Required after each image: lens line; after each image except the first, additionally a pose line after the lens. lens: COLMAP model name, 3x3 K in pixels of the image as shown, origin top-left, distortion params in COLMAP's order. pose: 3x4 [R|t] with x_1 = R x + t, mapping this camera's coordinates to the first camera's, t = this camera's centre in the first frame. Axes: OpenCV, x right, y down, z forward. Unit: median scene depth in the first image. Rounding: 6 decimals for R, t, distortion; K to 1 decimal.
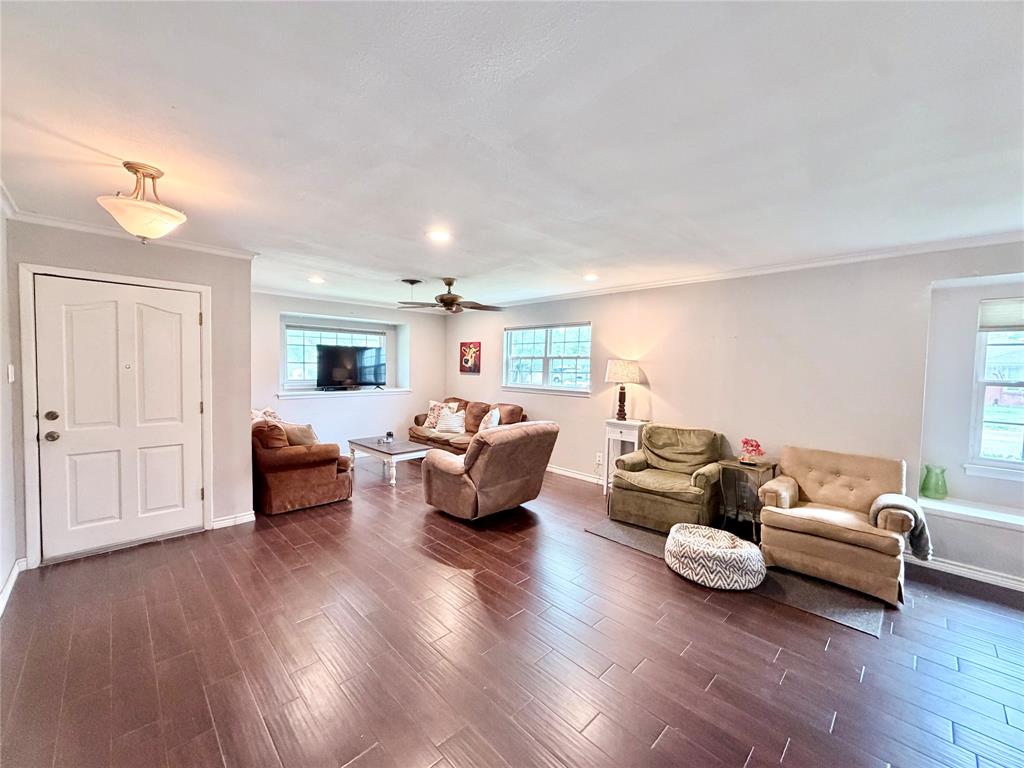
lens RADIAL K [[409.4, 0, 512.0], [0, 409.4, 384.0], [0, 0, 1]] dist [0.003914, 0.000252]
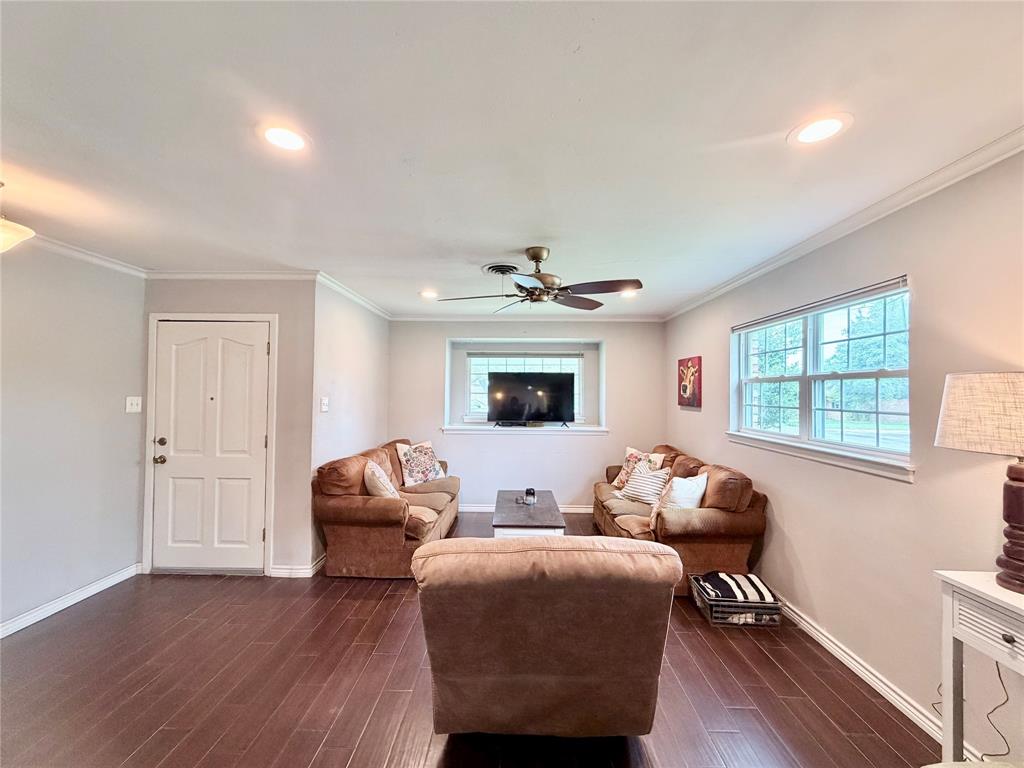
lens RADIAL K [[409.4, 0, 512.0], [0, 409.4, 384.0], [0, 0, 1]] dist [0.003914, 0.000252]
pose [[0.691636, -0.025685, -0.721789, 0.199214], [-0.028199, 0.997645, -0.062523, -0.019955], [0.721696, 0.063596, 0.689283, 0.467865]]
